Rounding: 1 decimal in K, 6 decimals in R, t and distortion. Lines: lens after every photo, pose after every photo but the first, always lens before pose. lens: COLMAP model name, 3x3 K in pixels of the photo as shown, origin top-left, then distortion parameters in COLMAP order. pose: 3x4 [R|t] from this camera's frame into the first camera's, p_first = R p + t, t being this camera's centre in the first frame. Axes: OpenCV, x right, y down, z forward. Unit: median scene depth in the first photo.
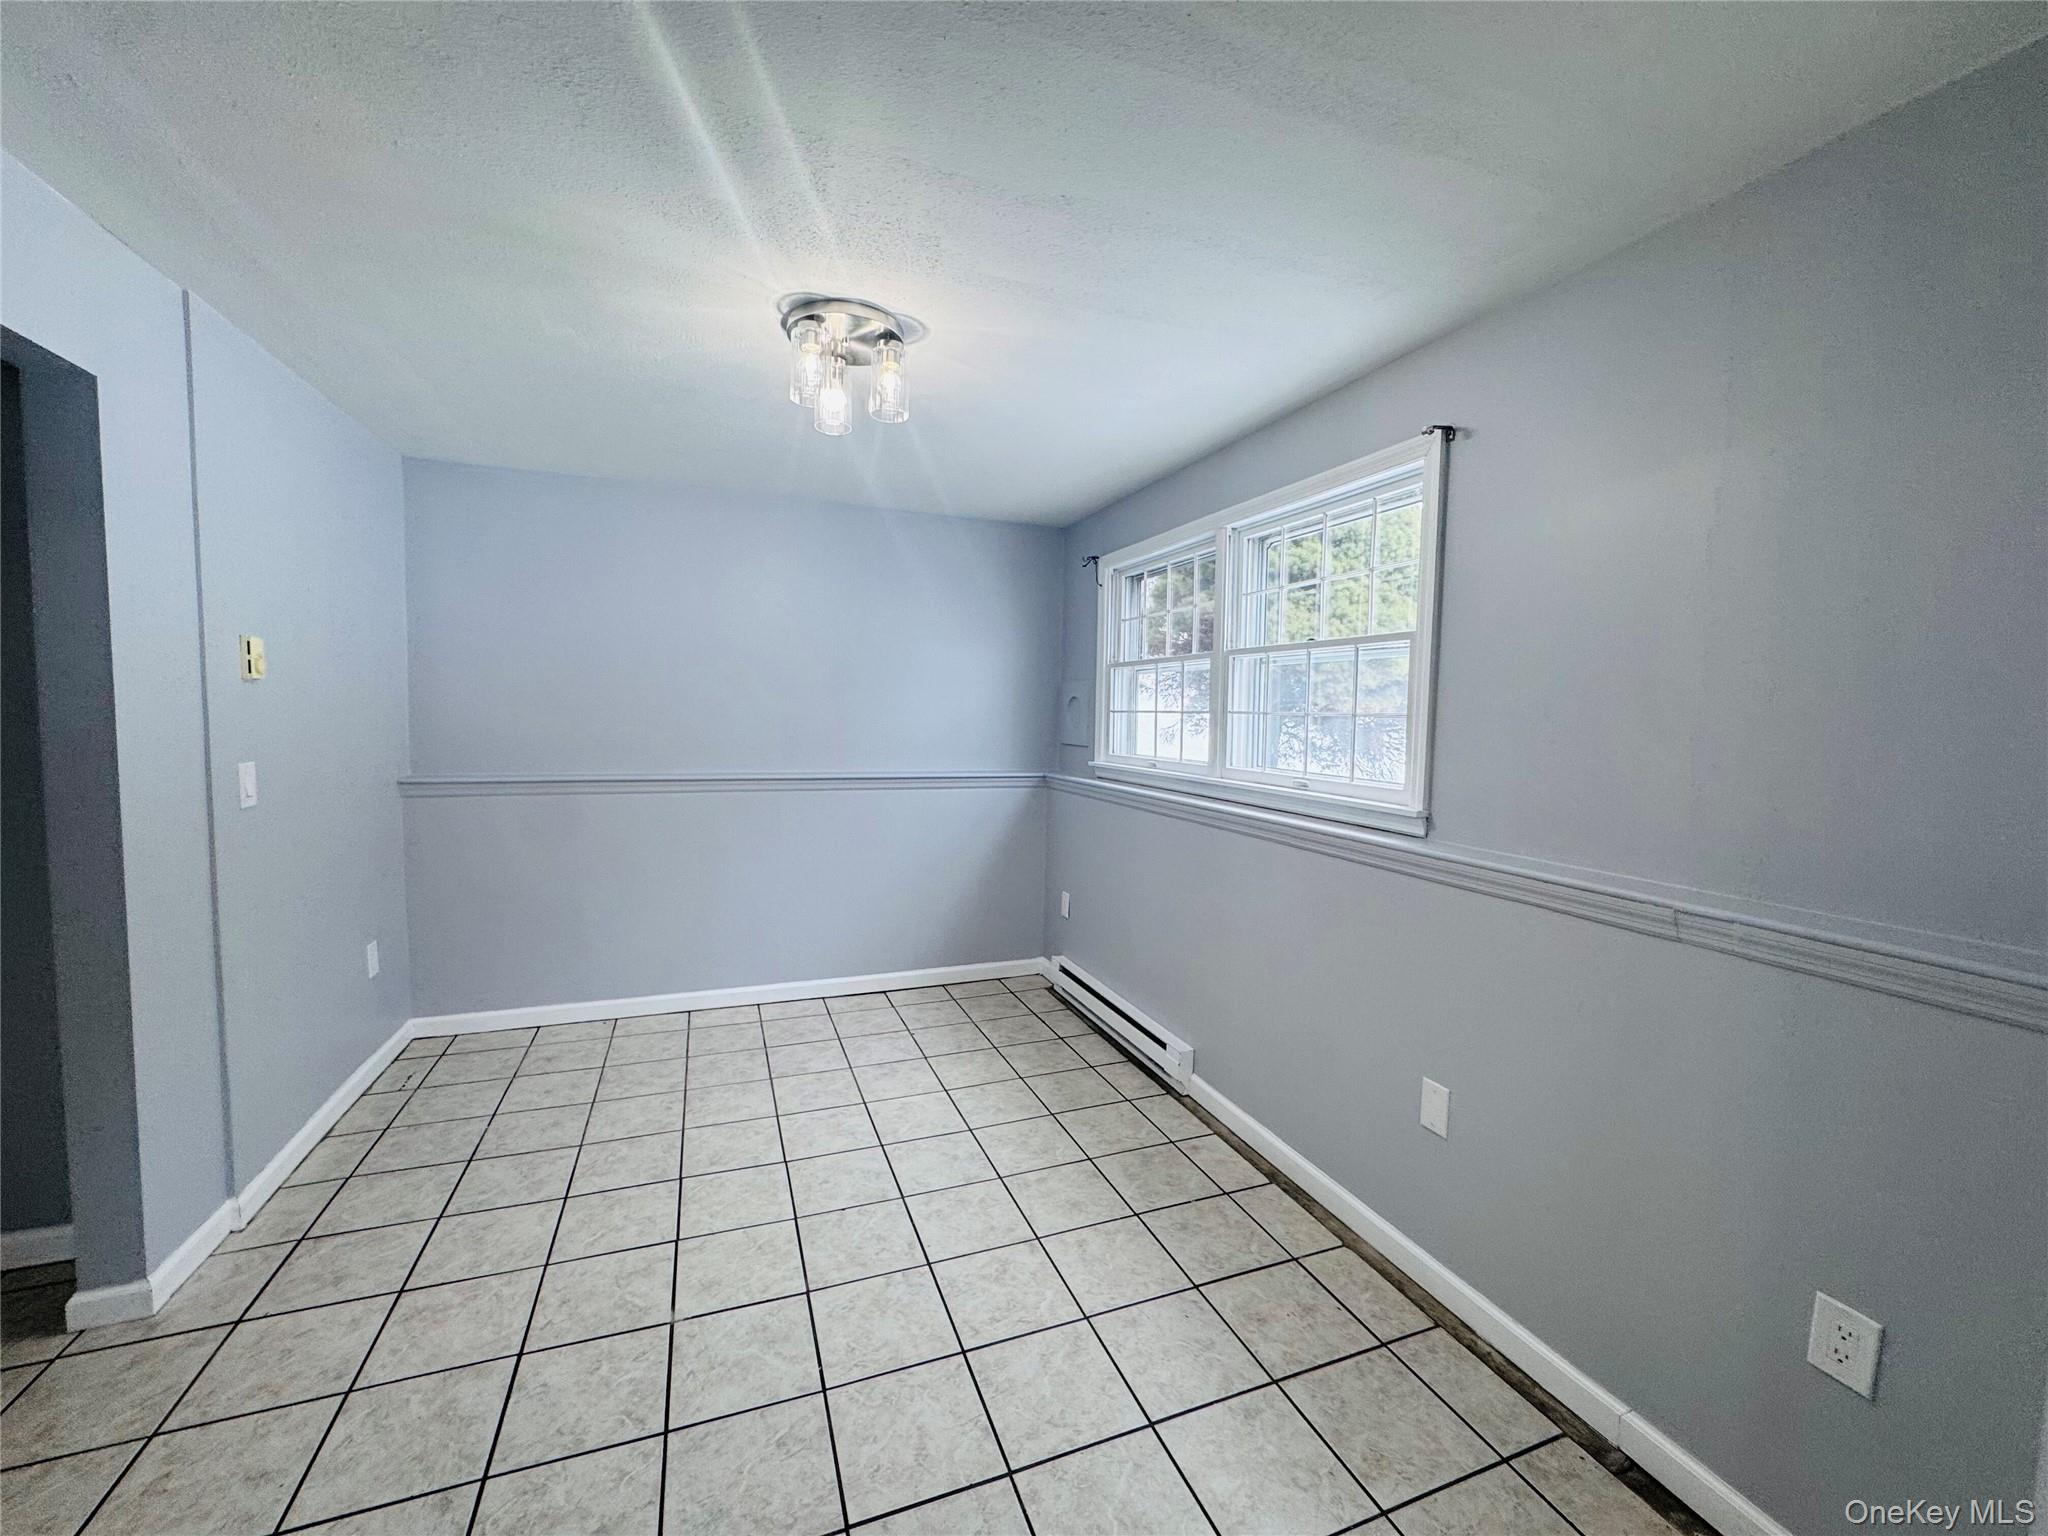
lens RADIAL K [[814.2, 0, 1019.7], [0, 814.2, 763.5], [0, 0, 1]] dist [0.002078, -0.000050]
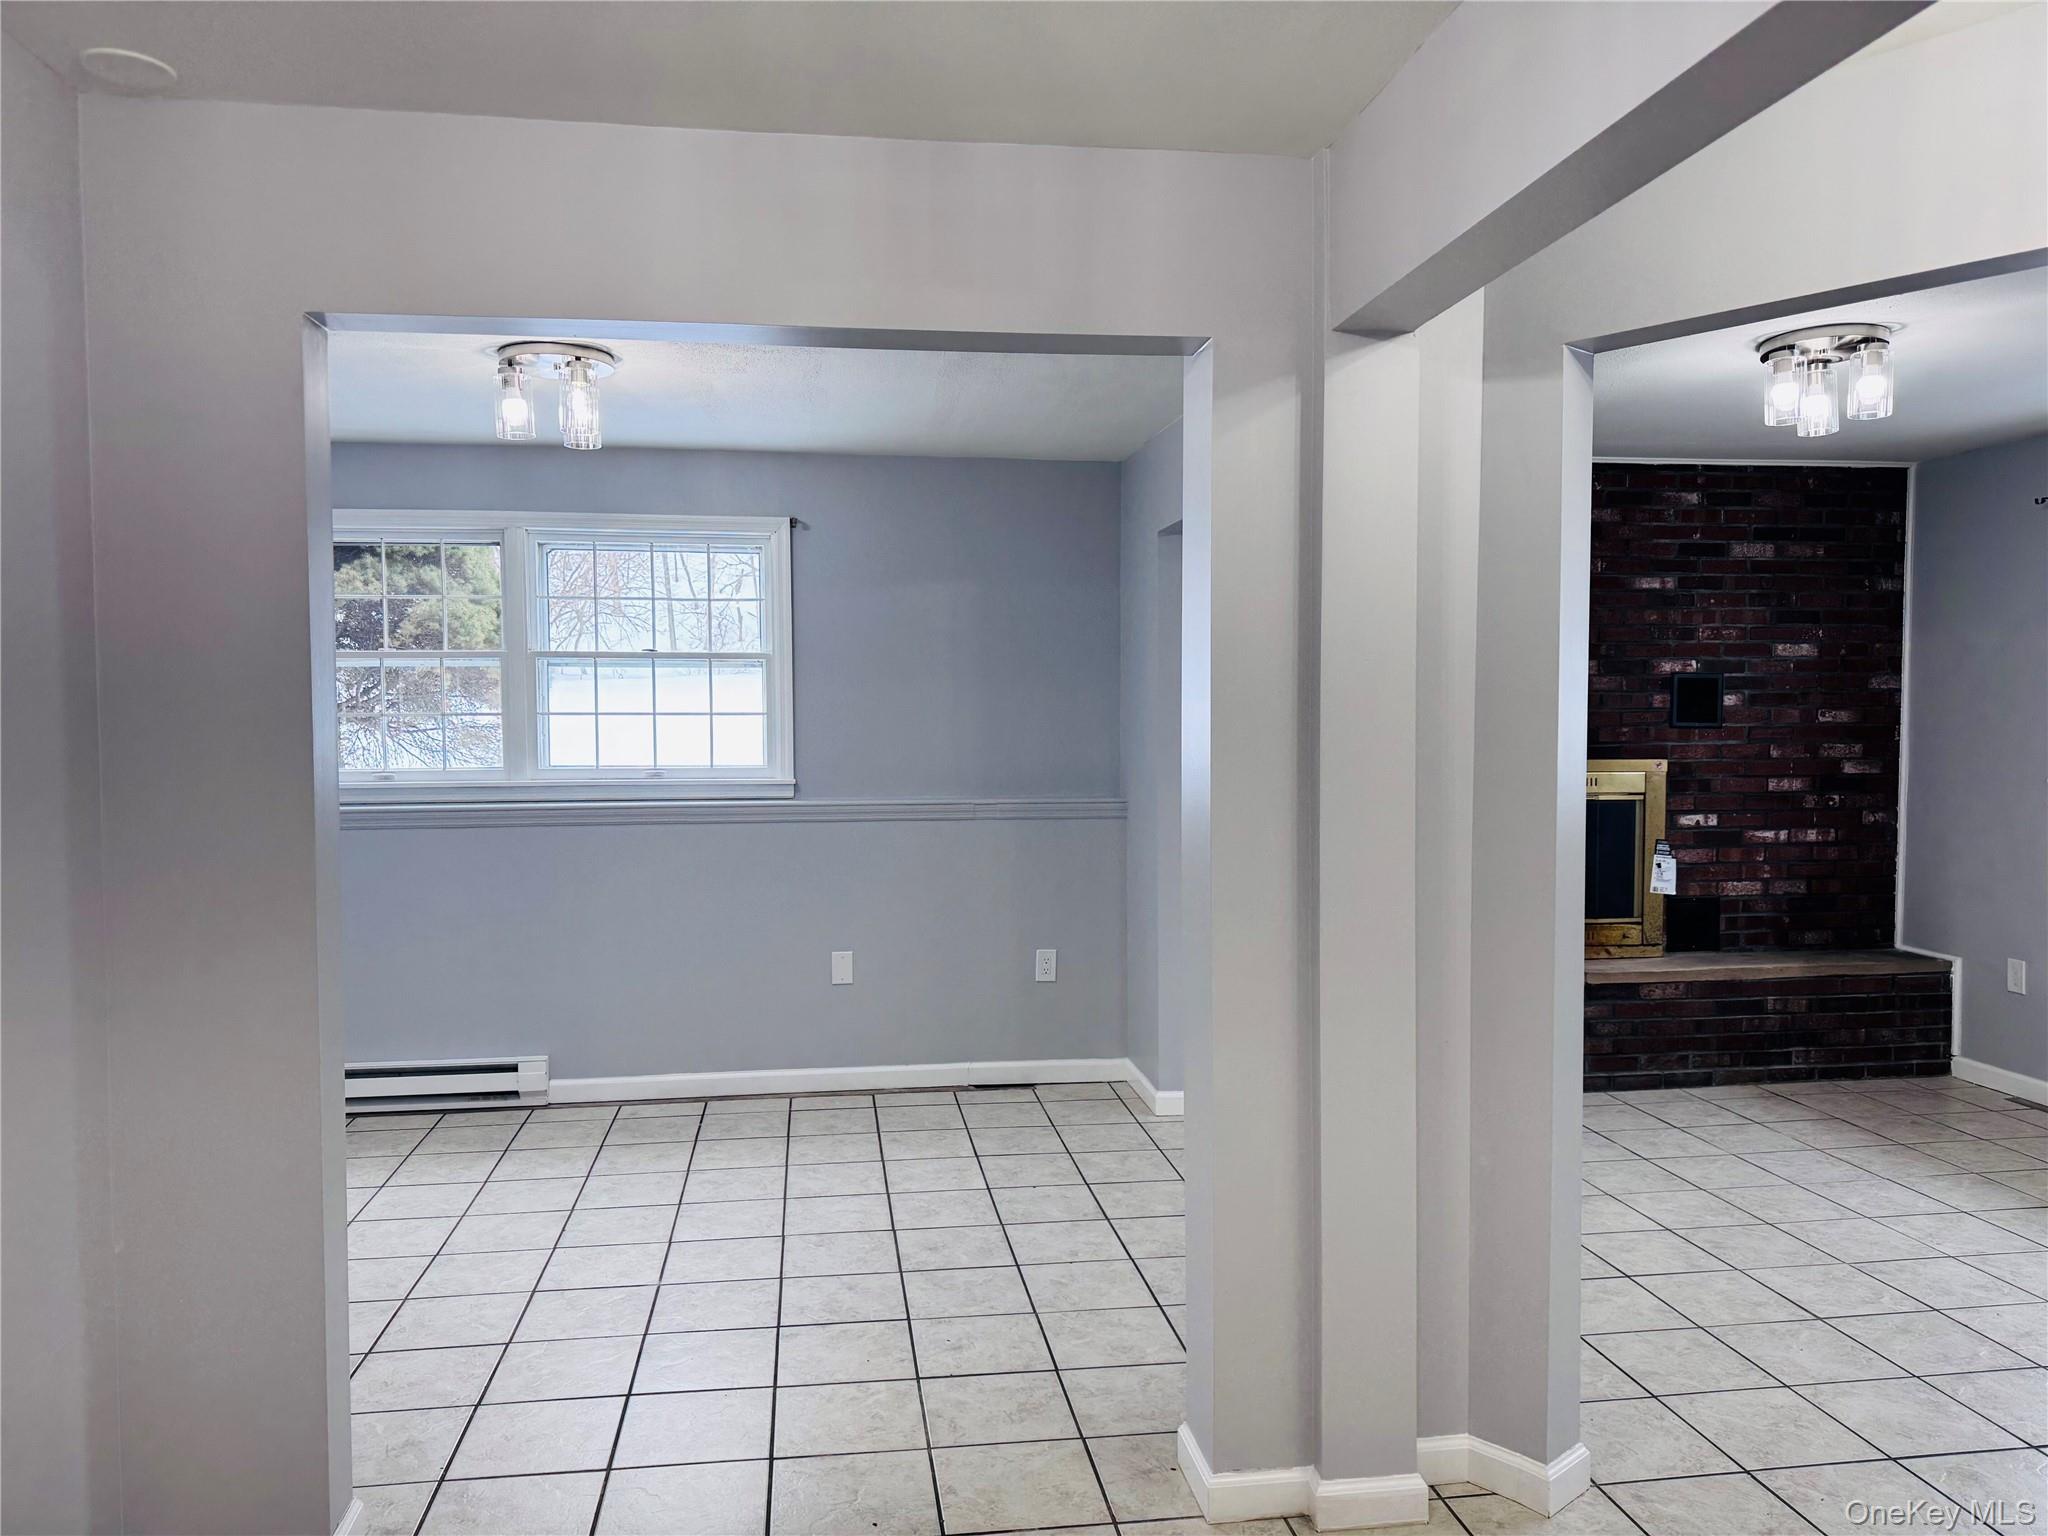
lens RADIAL K [[1441.0, 0, 1024.0], [0, 1441.0, 768.0], [0, 0, 1]] dist [0.157027, -0.281721]
pose [[0.210260, -0.056853, 0.975991, -1.886312], [0.074926, 0.996309, 0.041895, -0.039204], [-0.974770, 0.064318, 0.213743, 0.056343]]
